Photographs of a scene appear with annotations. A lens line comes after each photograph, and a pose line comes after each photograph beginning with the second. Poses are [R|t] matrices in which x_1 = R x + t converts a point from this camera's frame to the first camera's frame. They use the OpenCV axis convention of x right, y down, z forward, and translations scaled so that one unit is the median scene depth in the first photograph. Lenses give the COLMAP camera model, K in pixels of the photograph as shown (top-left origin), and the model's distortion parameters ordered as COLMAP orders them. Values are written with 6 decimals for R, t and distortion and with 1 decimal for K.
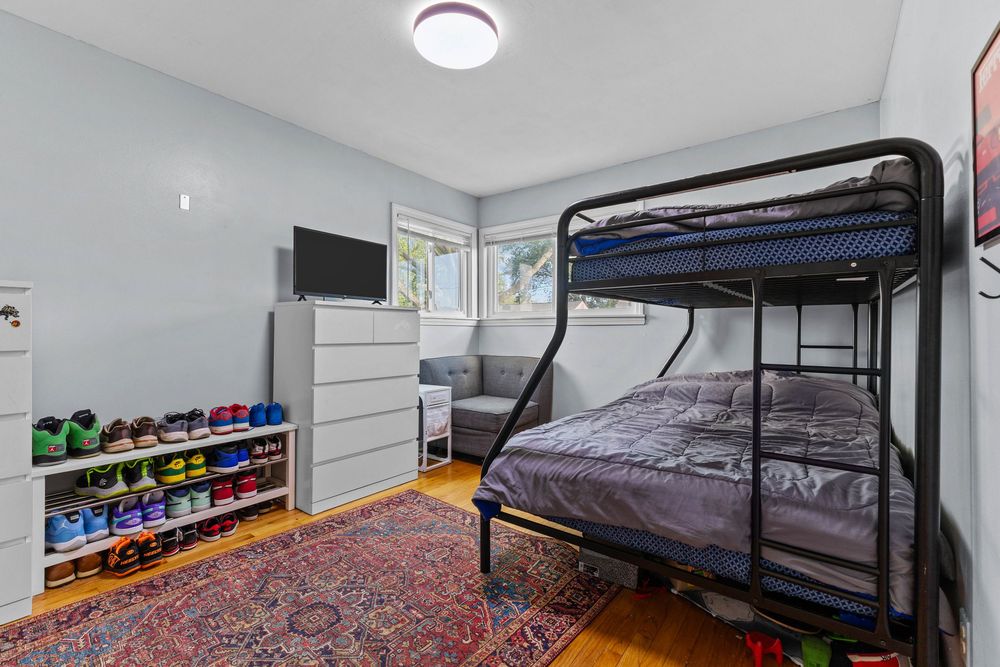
lens RADIAL K [[431.4, 0, 500.8], [0, 431.4, 333.4], [0, 0, 1]] dist [0.009152, -0.000740]
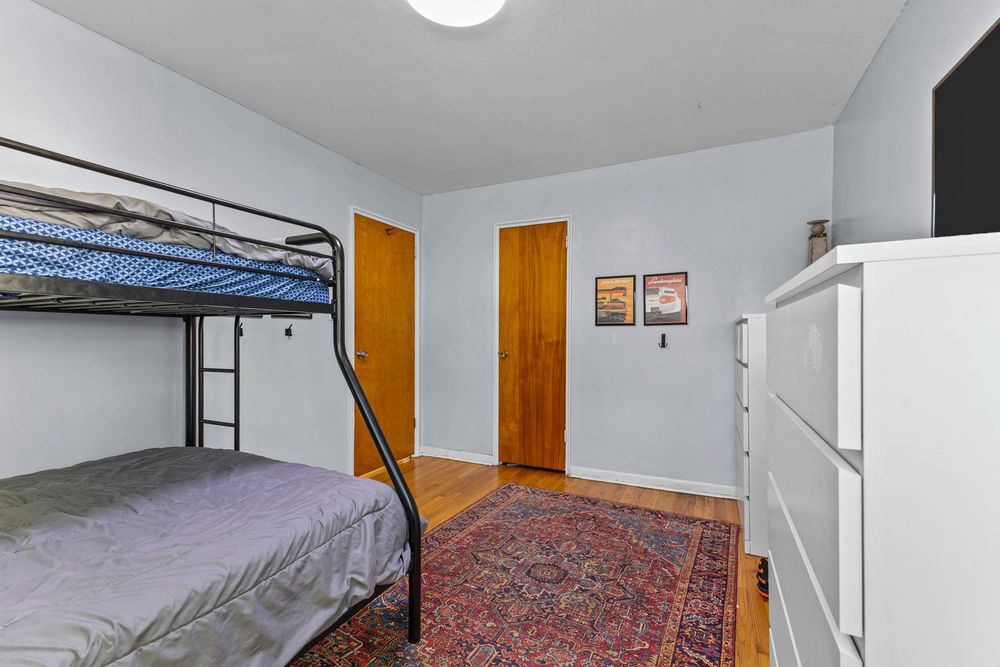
lens RADIAL K [[431.4, 0, 499.9], [0, 431.4, 336.0], [0, 0, 1]] dist [0.009152, -0.000740]
pose [[-0.980207, -0.003277, -0.197950, -0.033510], [-0.003422, 0.999994, 0.000392, -0.043267], [0.197947, 0.001062, -0.980212, 2.081115]]
